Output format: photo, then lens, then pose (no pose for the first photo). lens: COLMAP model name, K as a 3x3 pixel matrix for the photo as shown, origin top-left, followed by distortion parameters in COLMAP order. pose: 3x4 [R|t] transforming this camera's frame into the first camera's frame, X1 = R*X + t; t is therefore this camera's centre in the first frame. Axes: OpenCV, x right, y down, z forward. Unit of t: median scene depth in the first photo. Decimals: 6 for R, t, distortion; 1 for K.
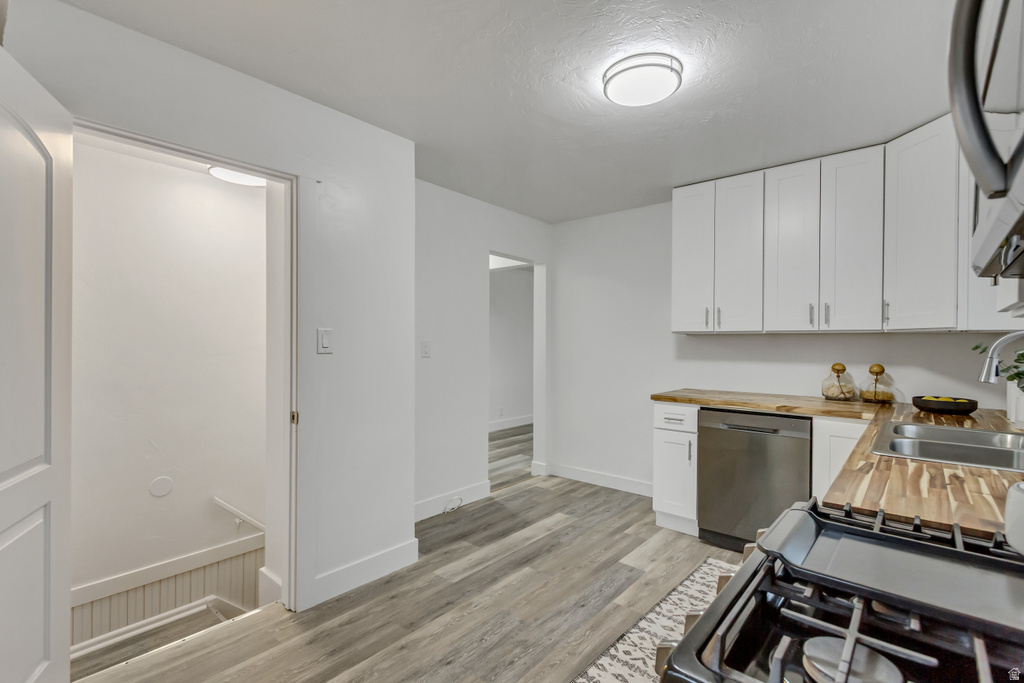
lens RADIAL K [[472.5, 0, 512.2], [0, 472.5, 344.5], [0, 0, 1]] dist [0.022232, -0.011178]
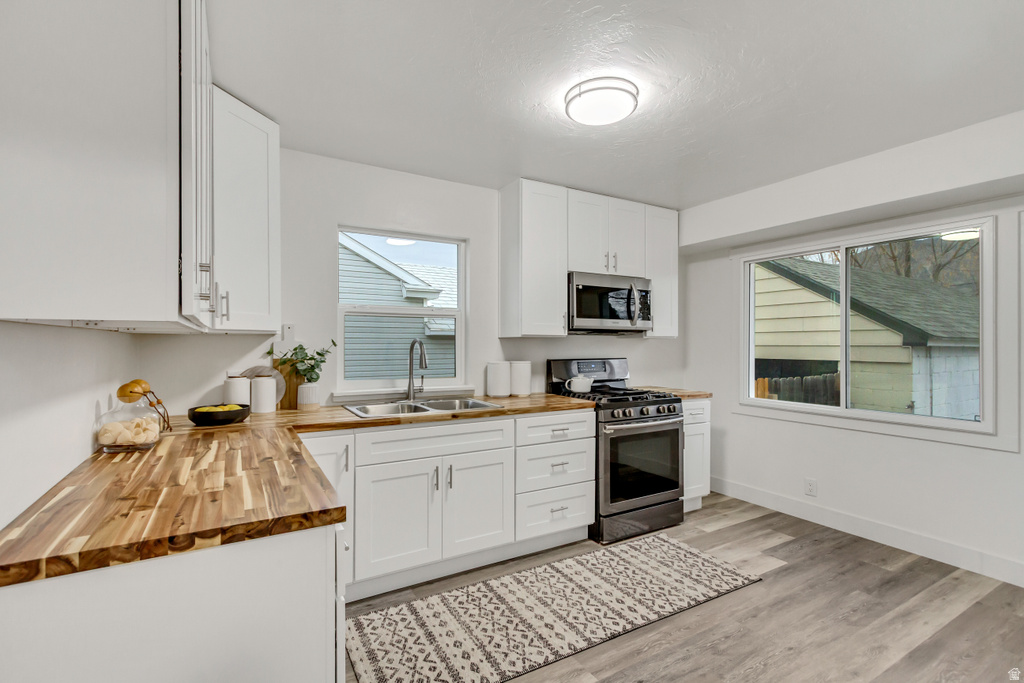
lens RADIAL K [[472.5, 0, 512.2], [0, 472.5, 344.5], [0, 0, 1]] dist [0.022232, -0.011178]
pose [[-0.947381, -0.008988, 0.319983, 0.102231], [-0.006468, 0.999939, 0.008937, -0.018626], [-0.320043, 0.006397, -0.947381, 1.834652]]
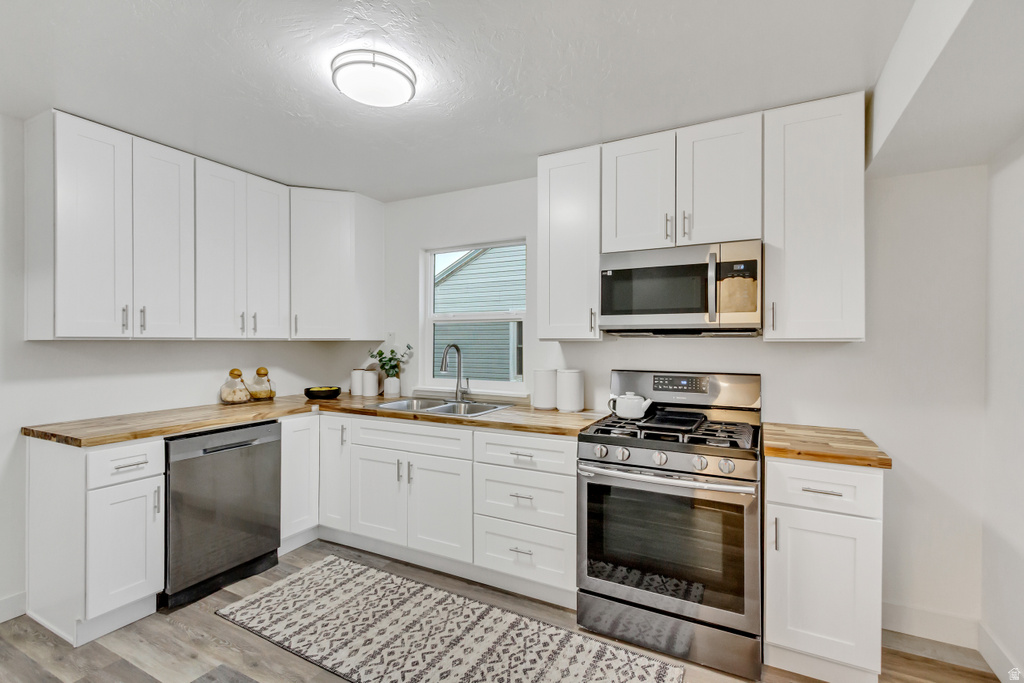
lens RADIAL K [[472.5, 0, 512.2], [0, 472.5, 344.5], [0, 0, 1]] dist [0.022232, -0.011178]
pose [[-0.218400, -0.011547, 0.975791, -0.628861], [0.002121, 0.999922, 0.012307, -0.035401], [-0.975857, 0.004758, -0.218358, 0.834264]]
